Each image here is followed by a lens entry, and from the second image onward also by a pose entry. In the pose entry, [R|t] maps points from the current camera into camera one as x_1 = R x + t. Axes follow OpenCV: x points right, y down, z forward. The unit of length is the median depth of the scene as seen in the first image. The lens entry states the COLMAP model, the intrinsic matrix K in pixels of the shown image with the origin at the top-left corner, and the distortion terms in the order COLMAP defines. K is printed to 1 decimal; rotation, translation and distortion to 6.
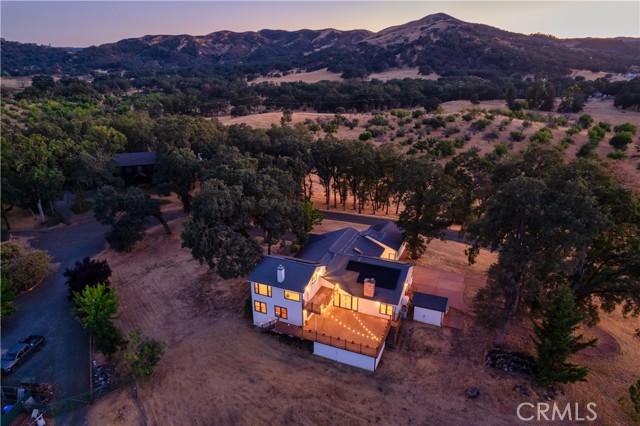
lens RADIAL K [[411.1, 0, 316.9], [0, 411.1, 215.4], [0, 0, 1]] dist [-0.077912, 0.068855]
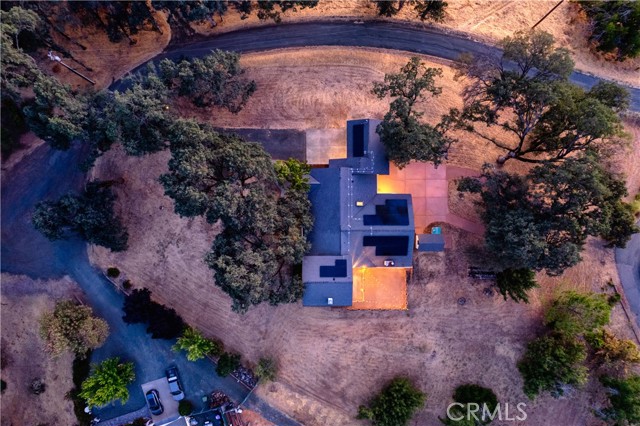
lens RADIAL K [[411.1, 0, 316.9], [0, 411.1, 215.4], [0, 0, 1]] dist [-0.077912, 0.068855]
pose [[0.915326, -0.402635, 0.007929, -0.030098], [0.140968, 0.338789, 0.930242, -1.203172], [-0.377234, -0.850357, 0.366861, 0.821368]]
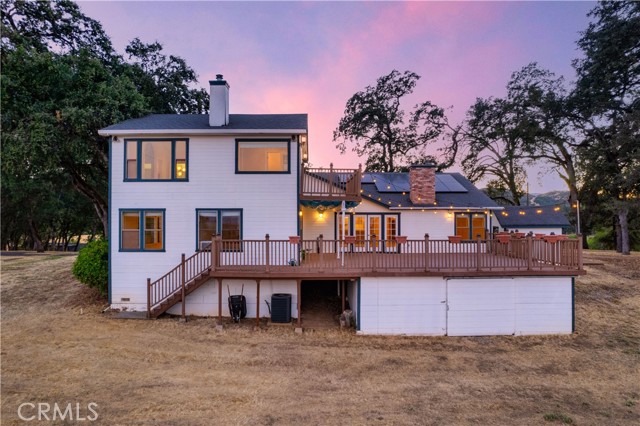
lens RADIAL K [[411.1, 0, 316.9], [0, 411.1, 215.4], [0, 0, 1]] dist [-0.077912, 0.068855]
pose [[0.909183, 0.009178, 0.416296, -0.161282], [0.145232, 0.929986, -0.337689, 0.367806], [-0.390248, 0.367481, 0.844194, 0.769339]]
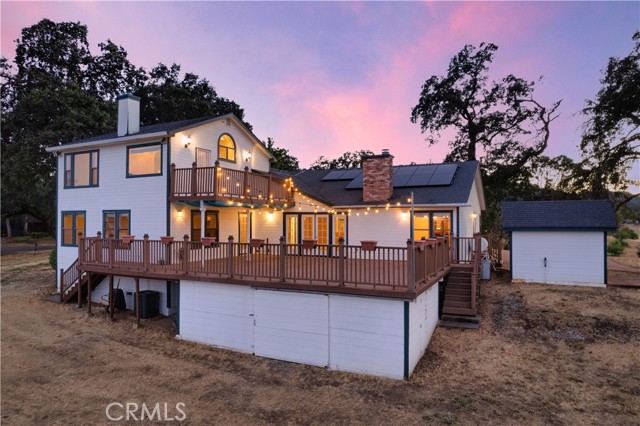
lens RADIAL K [[411.1, 0, 316.9], [0, 411.1, 215.4], [0, 0, 1]] dist [-0.077912, 0.068855]
pose [[0.999048, 0.004485, -0.043384, 0.100559], [-0.020244, 0.928747, -0.370162, 0.375784], [0.038633, 0.370688, 0.927954, 0.746992]]
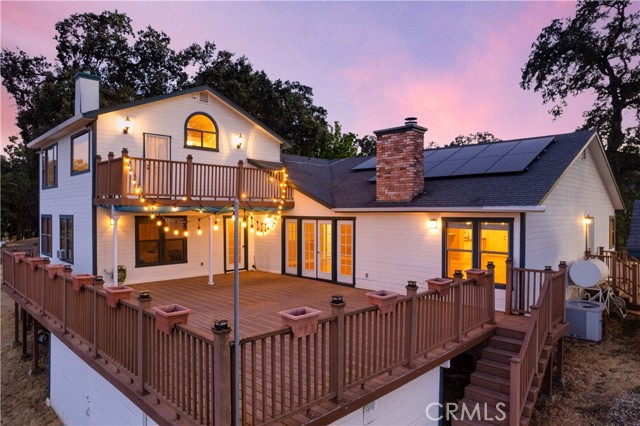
lens RADIAL K [[411.1, 0, 316.9], [0, 411.1, 215.4], [0, 0, 1]] dist [-0.077912, 0.068855]
pose [[0.932273, 0.009237, -0.361638, 0.185909], [-0.135067, 0.936270, -0.324278, 0.312011], [0.335595, 0.351161, 0.874106, 0.877823]]
